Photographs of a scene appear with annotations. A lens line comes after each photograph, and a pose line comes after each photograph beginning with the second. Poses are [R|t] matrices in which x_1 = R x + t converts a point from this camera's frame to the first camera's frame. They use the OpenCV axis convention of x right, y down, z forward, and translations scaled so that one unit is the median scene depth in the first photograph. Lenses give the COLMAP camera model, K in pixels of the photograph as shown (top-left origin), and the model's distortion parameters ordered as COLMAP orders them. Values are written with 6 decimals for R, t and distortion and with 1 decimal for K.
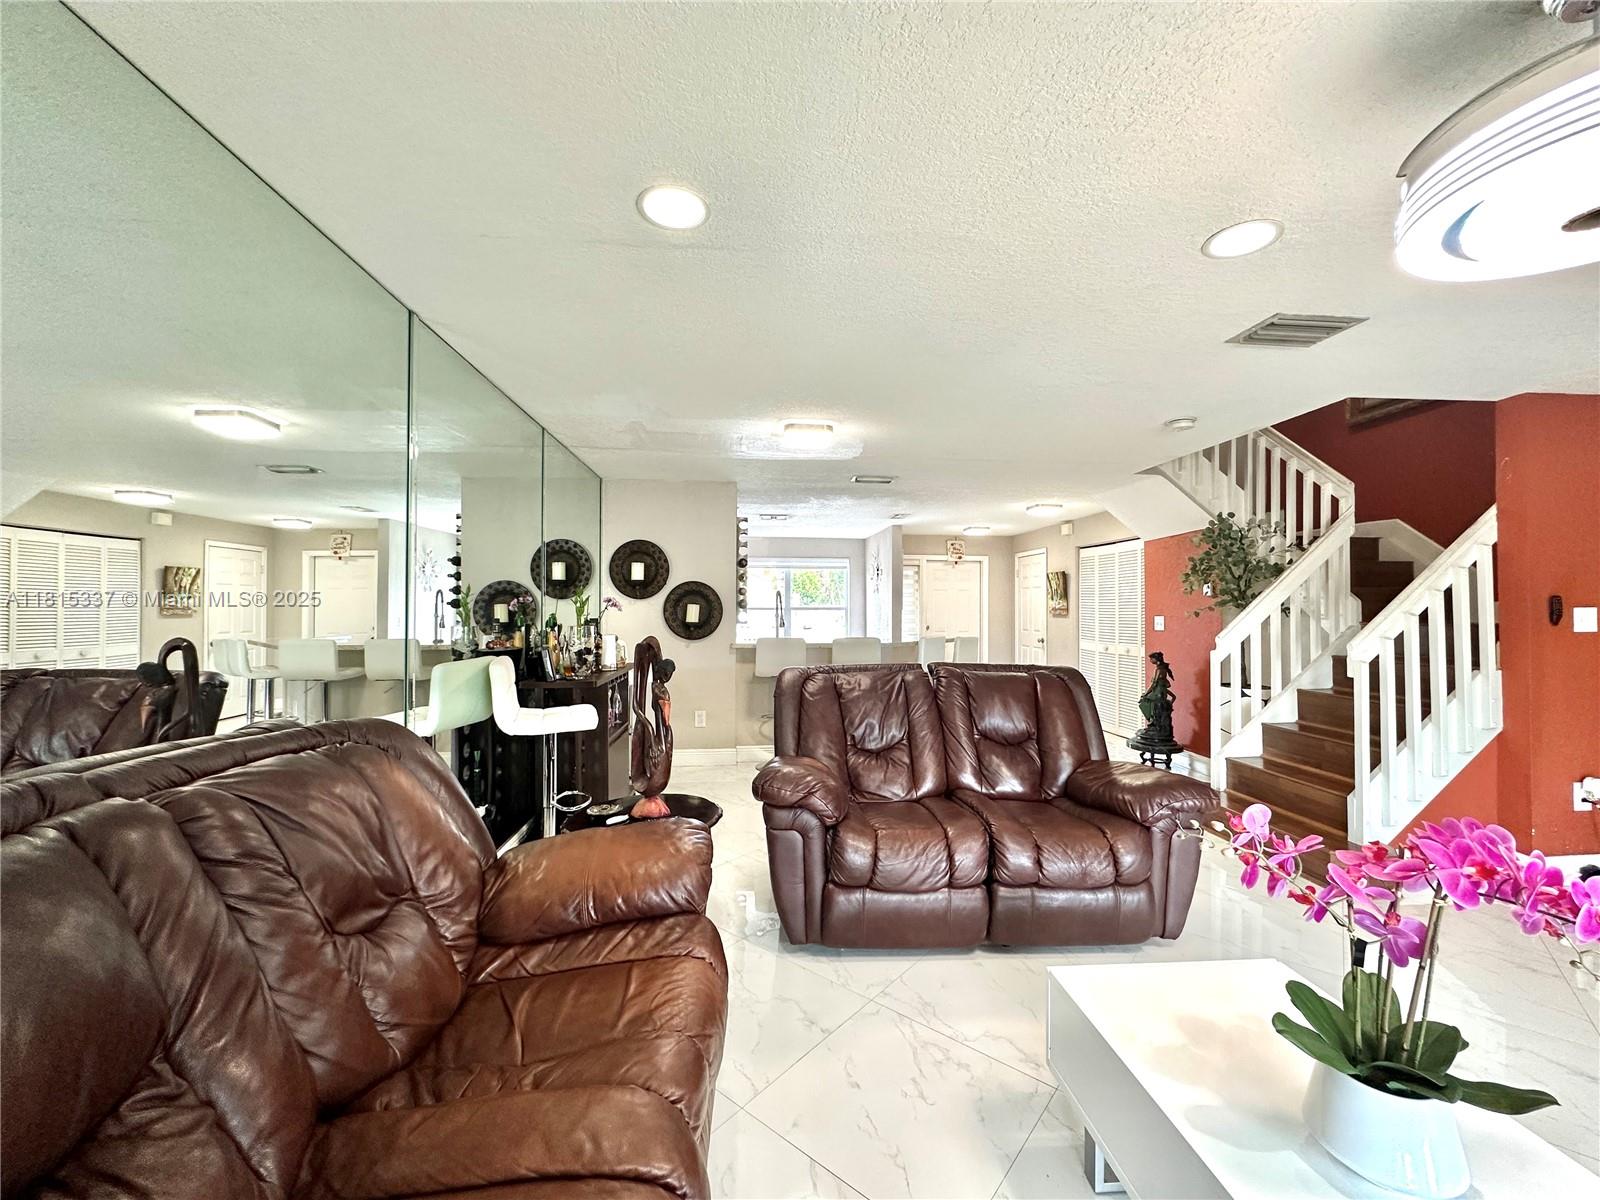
lens RADIAL K [[639.2, 0, 797.8], [0, 639.2, 597.1], [0, 0, 1]] dist [-0.004363, 0.000988]
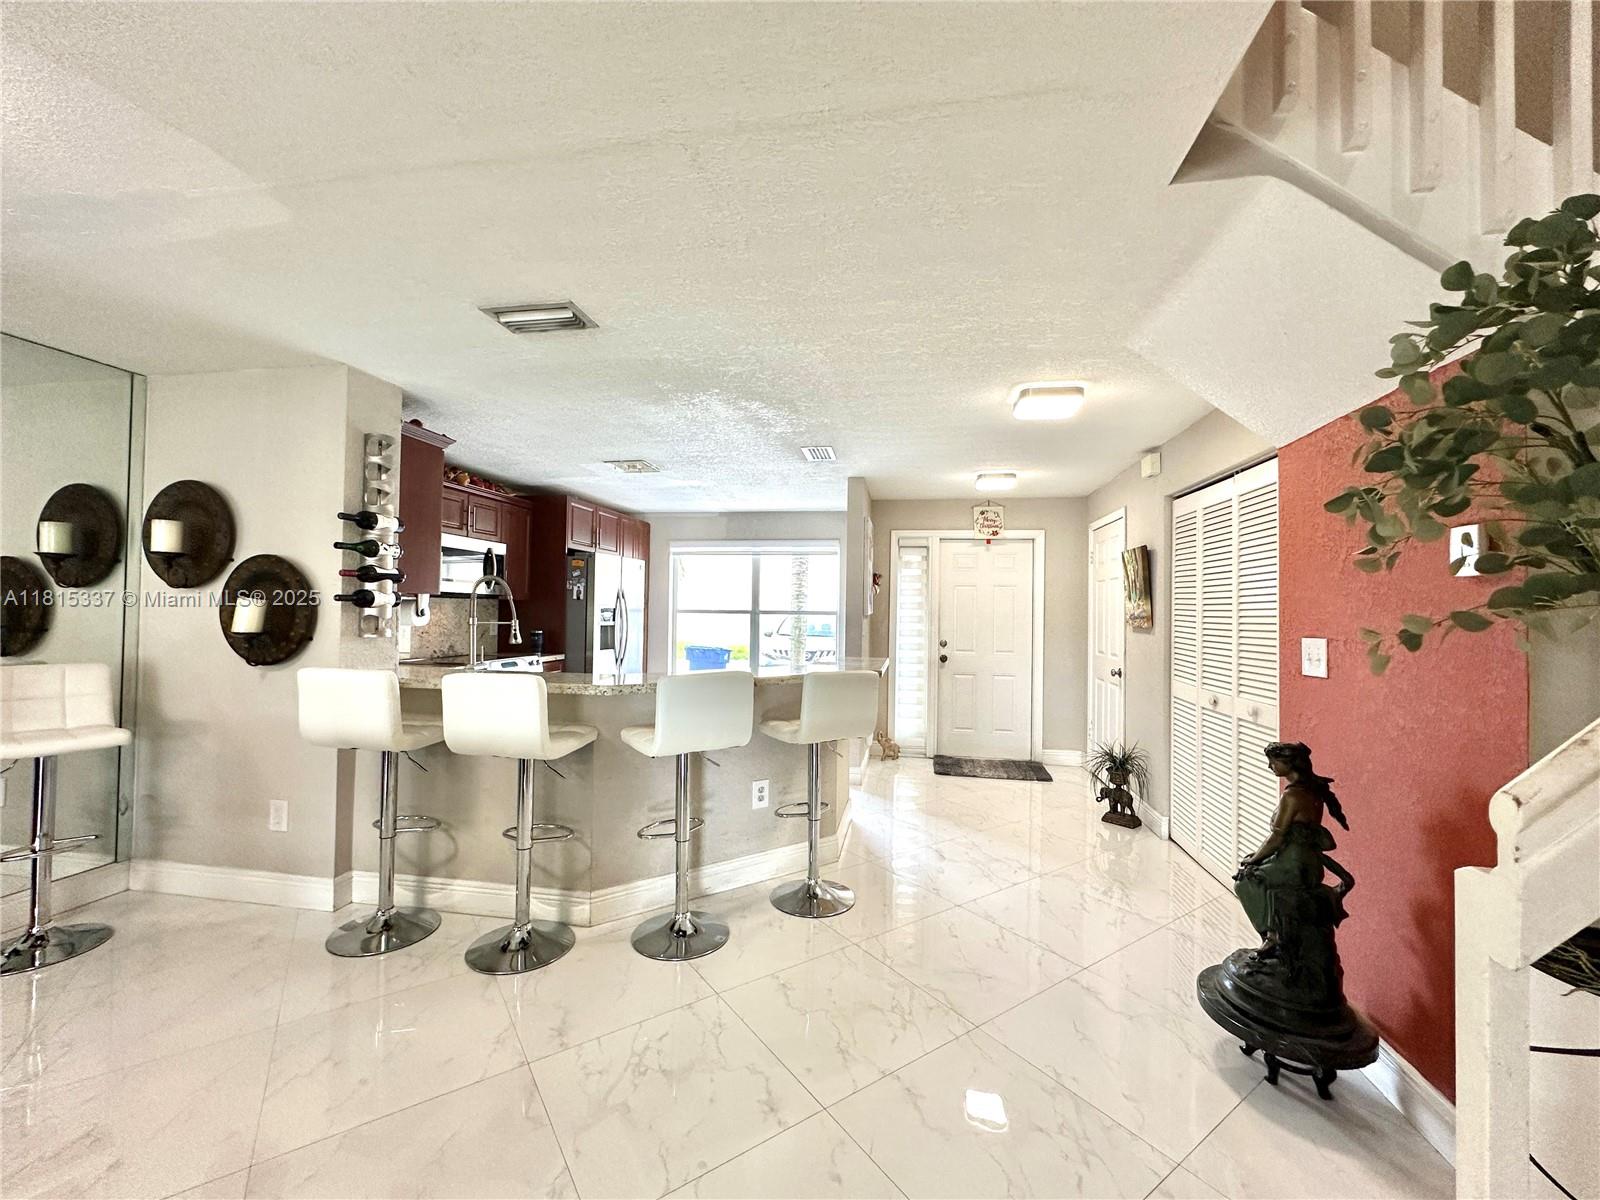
lens RADIAL K [[639.2, 0, 800.3], [0, 639.2, 598.9], [0, 0, 1]] dist [-0.004363, 0.000988]
pose [[0.966951, 0.004868, -0.254915, 0.395337], [-0.006176, 0.999972, -0.004331, 0.011092], [0.254887, 0.005762, 0.966954, 0.600232]]
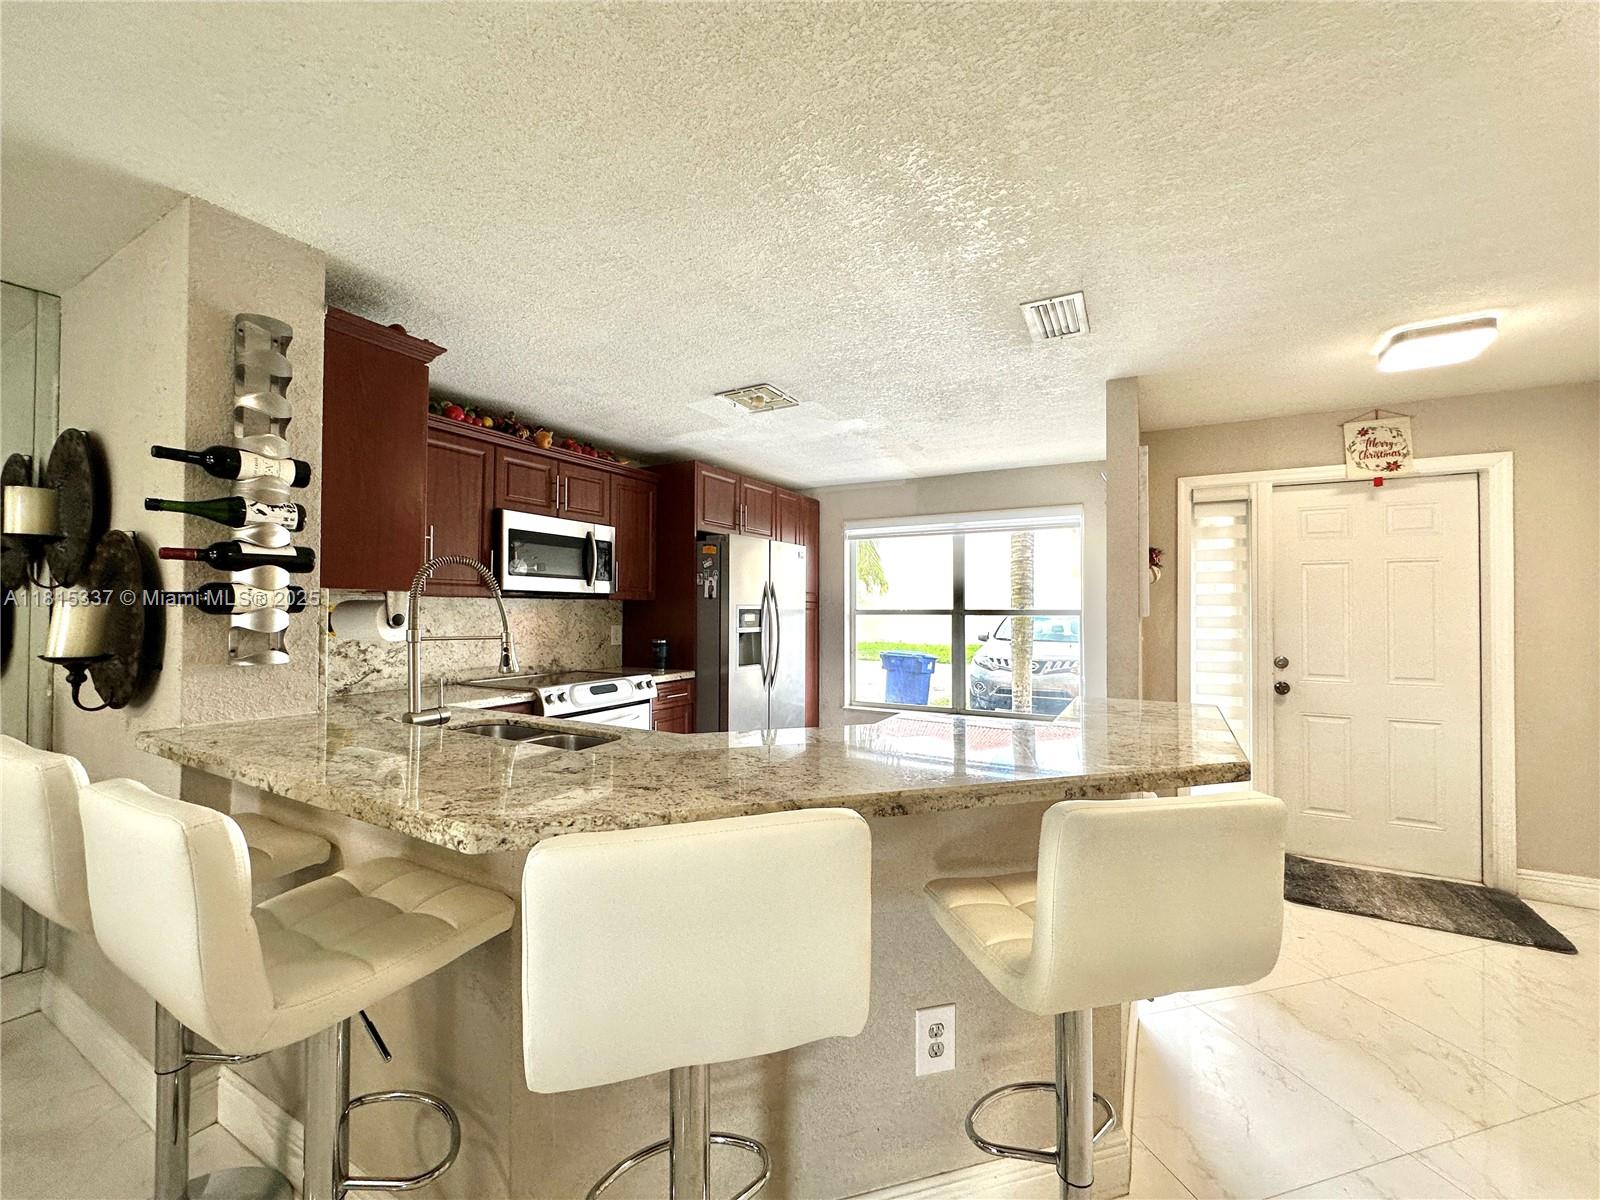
lens RADIAL K [[639.2, 0, 799.7], [0, 639.2, 597.4], [0, 0, 1]] dist [-0.004363, 0.000988]
pose [[0.828736, -0.011916, -0.559512, 0.309930], [0.009743, 0.999929, -0.006864, 0.014939], [0.559554, 0.000237, 0.828794, 0.920373]]
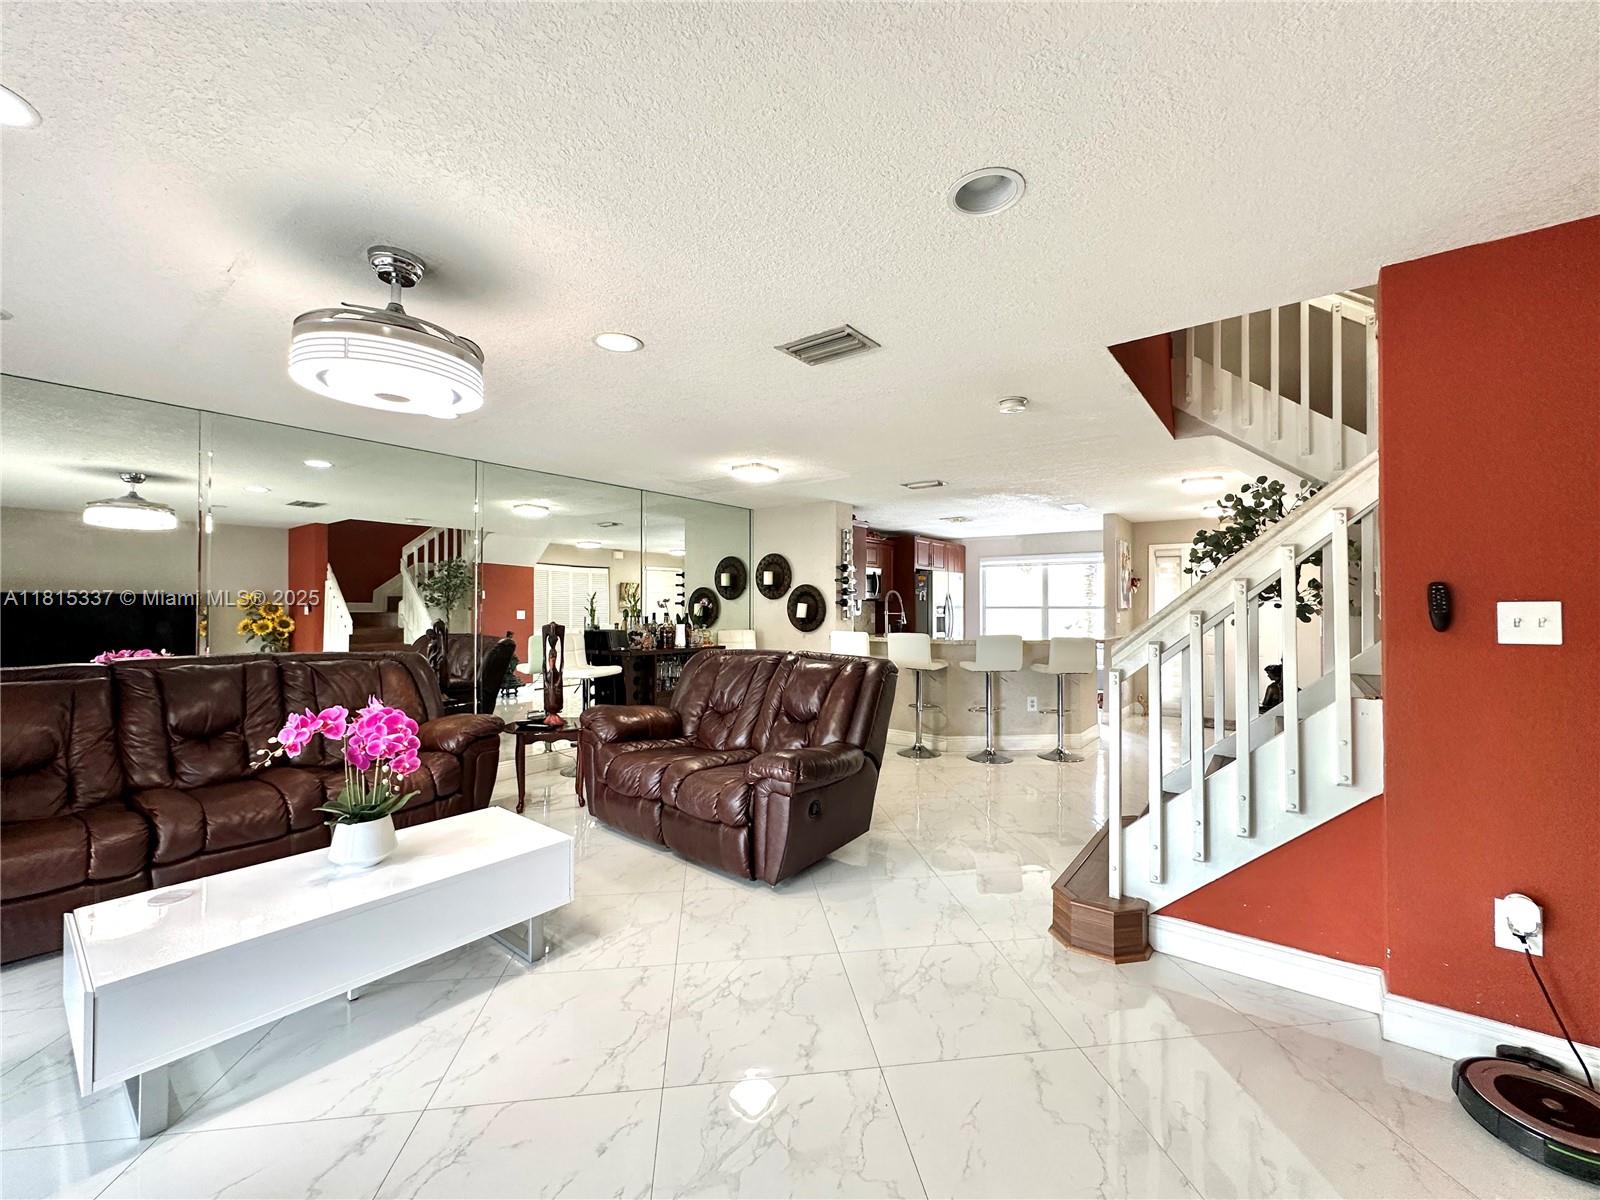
lens RADIAL K [[639.2, 0, 800.0], [0, 639.2, 595.6], [0, 0, 1]] dist [-0.004363, 0.000988]
pose [[0.742456, -0.012161, -0.669784, 0.653931], [0.010827, 0.999922, -0.006154, 0.004018], [0.669807, -0.002683, 0.742531, 0.072781]]
